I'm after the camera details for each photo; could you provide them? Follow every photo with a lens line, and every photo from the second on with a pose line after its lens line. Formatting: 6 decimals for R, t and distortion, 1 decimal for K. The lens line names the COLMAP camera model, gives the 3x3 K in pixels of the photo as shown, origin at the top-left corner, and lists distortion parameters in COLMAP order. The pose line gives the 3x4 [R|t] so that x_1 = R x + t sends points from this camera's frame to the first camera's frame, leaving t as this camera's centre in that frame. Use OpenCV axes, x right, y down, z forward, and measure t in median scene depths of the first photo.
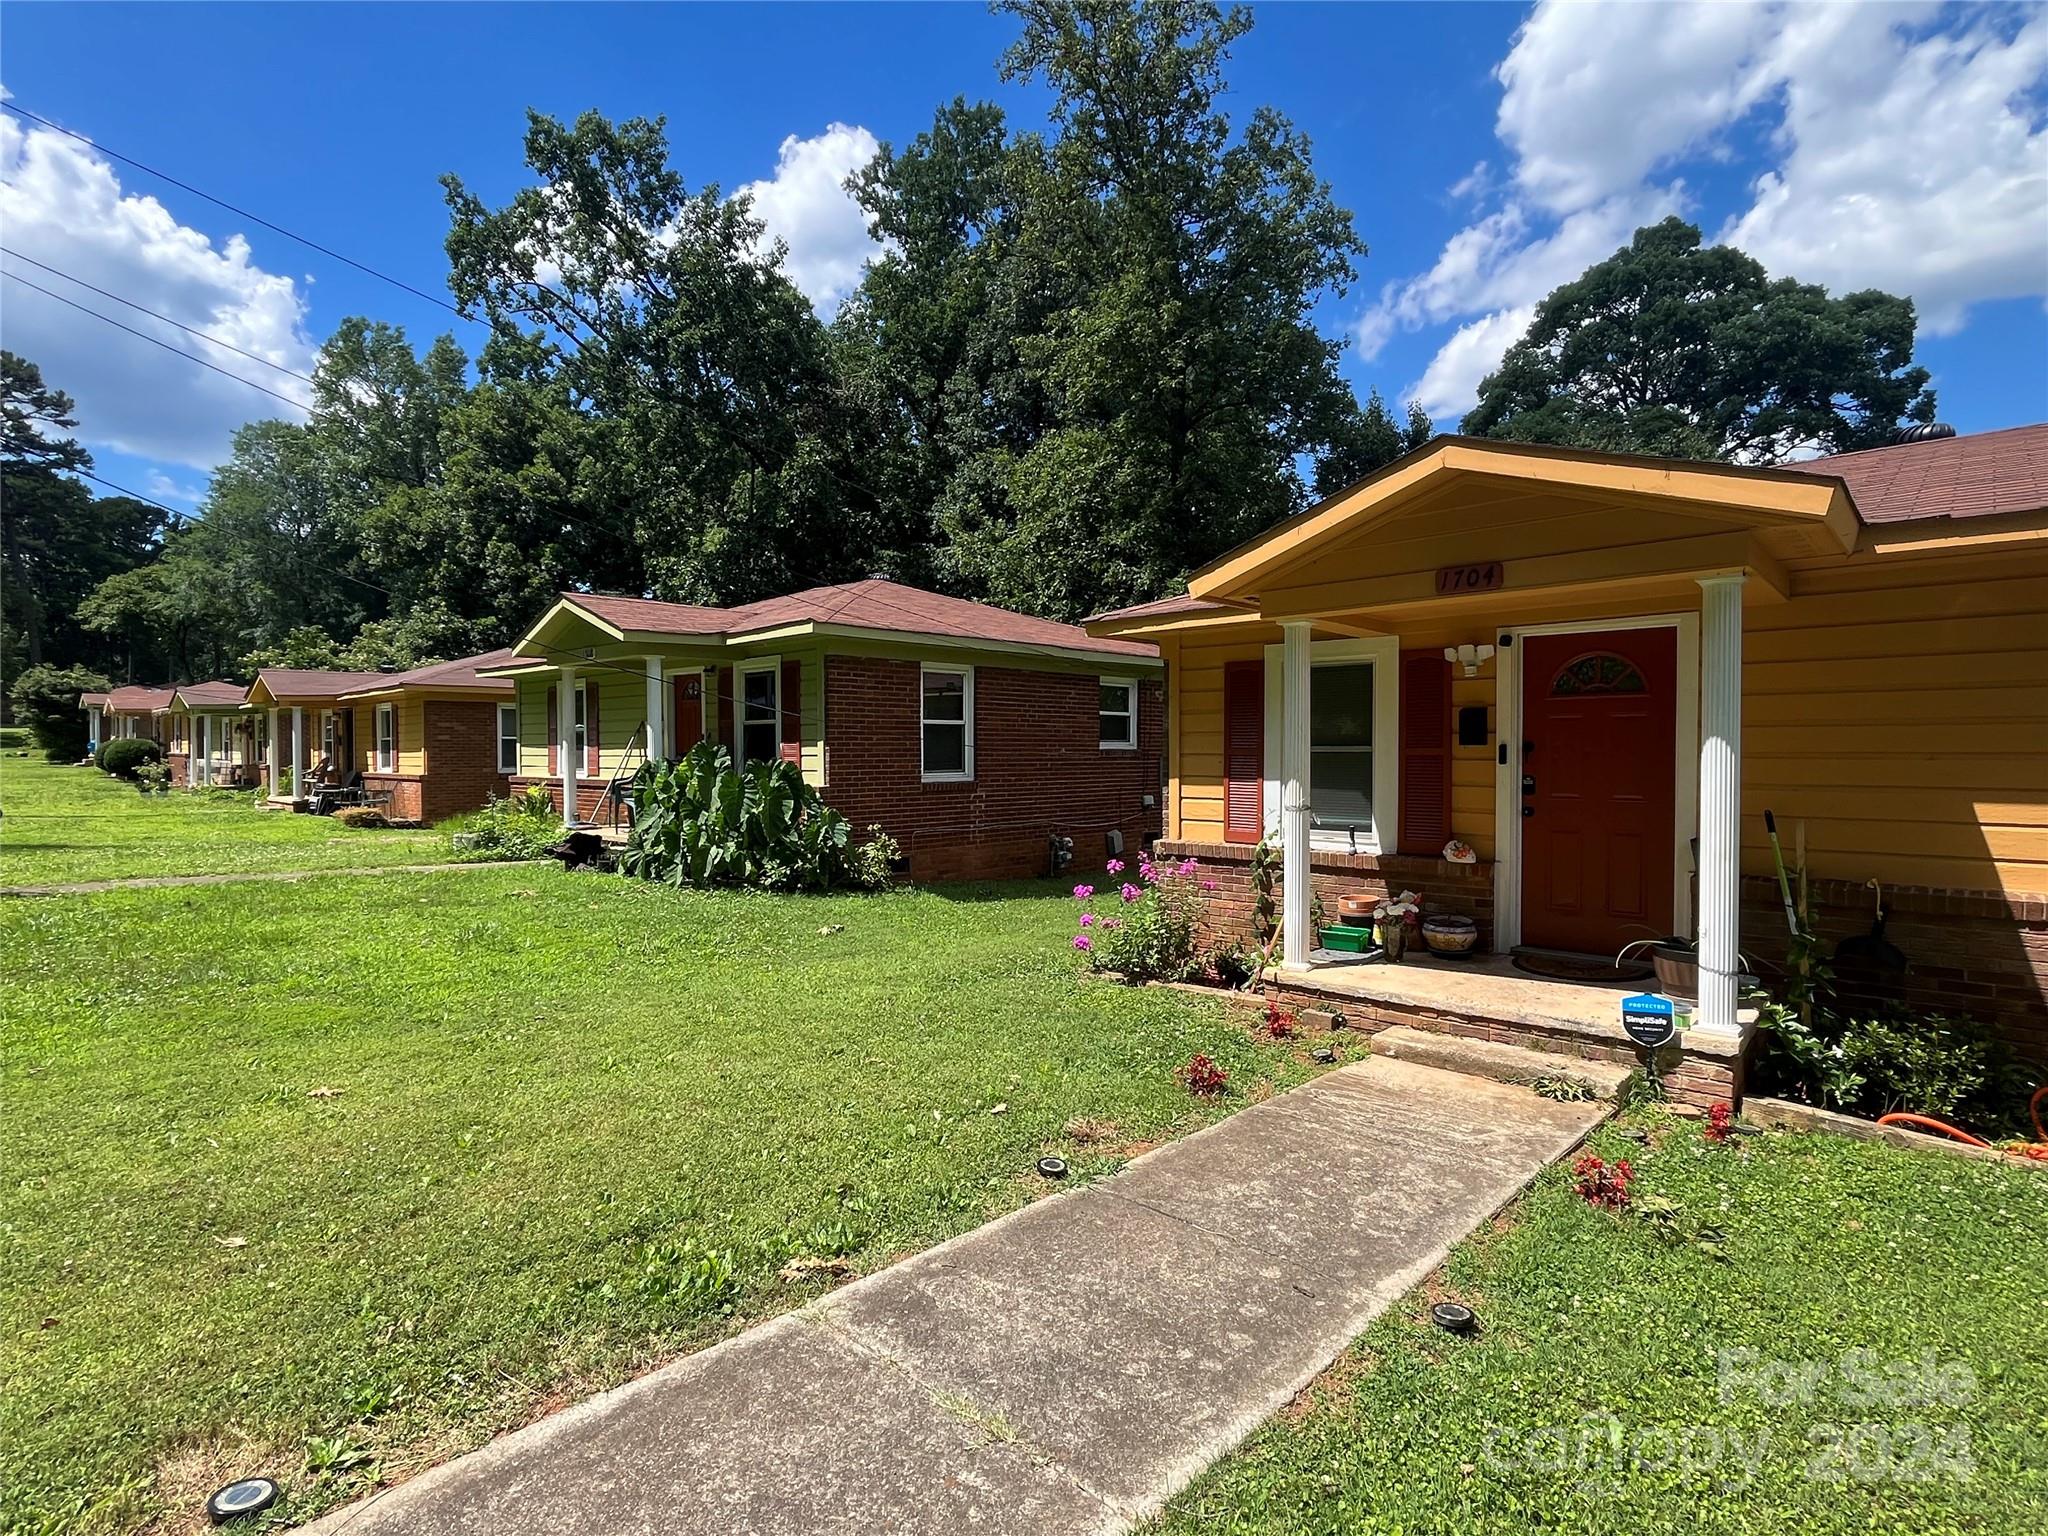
lens RADIAL K [[1024.5, 0, 1021.8], [0, 1024.5, 773.0], [0, 0, 1]] dist [-0.000469, -0.000928]
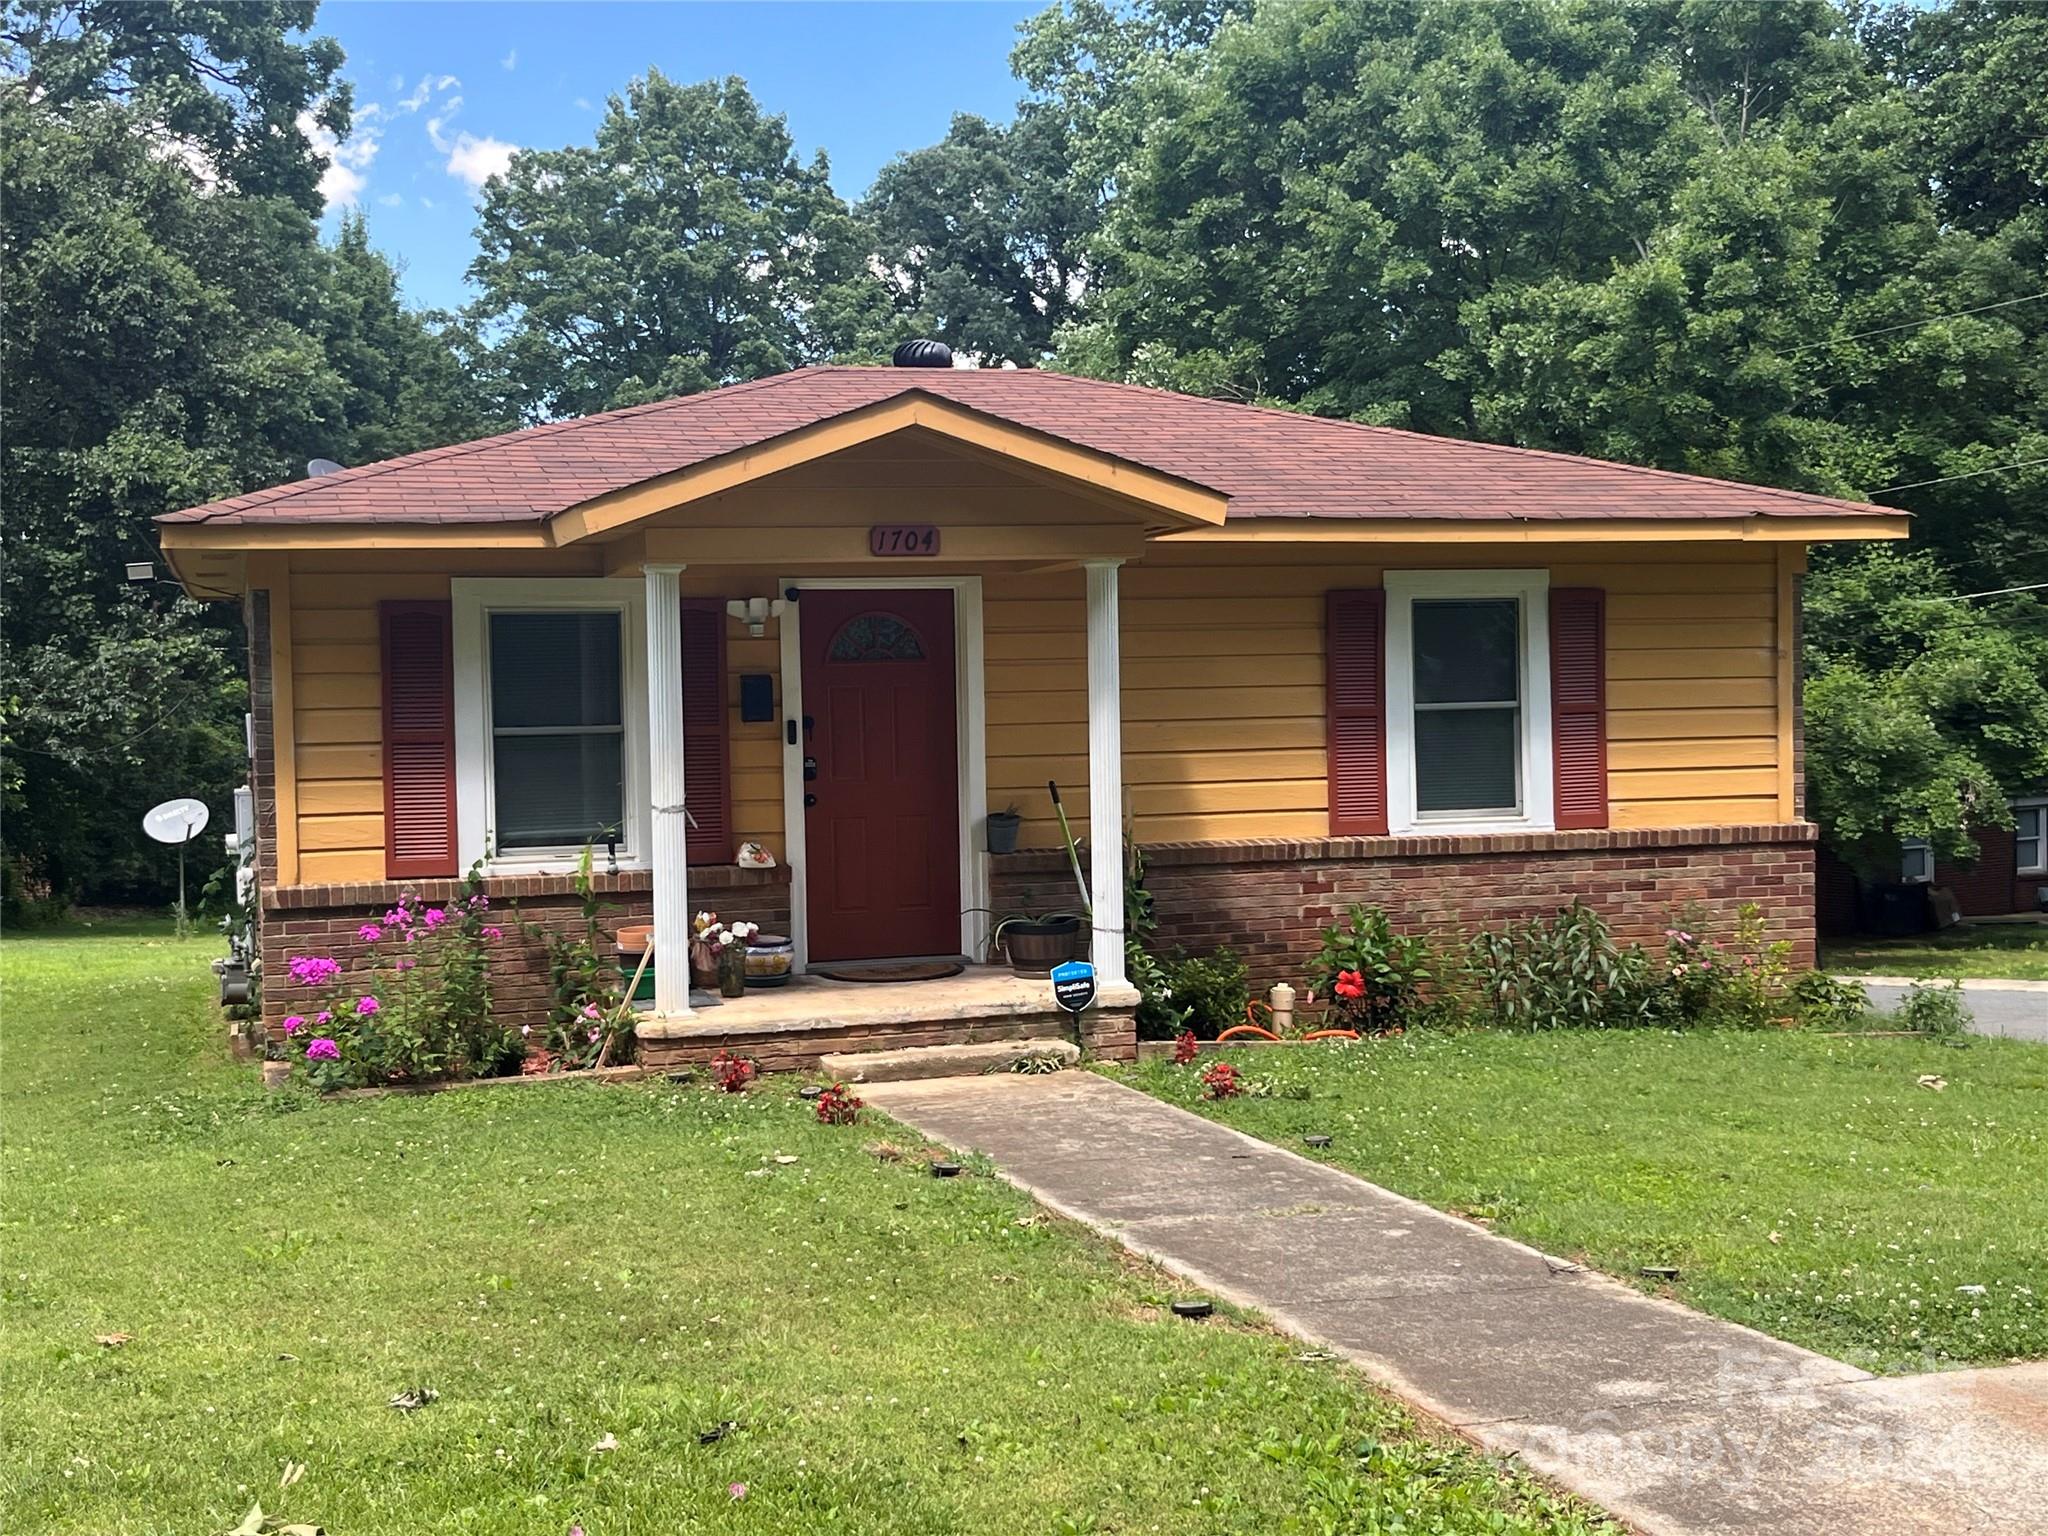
lens RADIAL K [[2448.5, 0, 1024.1], [0, 2448.5, 765.9], [0, 0, 1]] dist [0.003420, 0.000000]
pose [[0.499111, -0.037325, 0.865734, -0.638575], [0.037834, 0.999058, 0.021261, -0.014604], [-0.865712, 0.022143, 0.500053, -0.080233]]
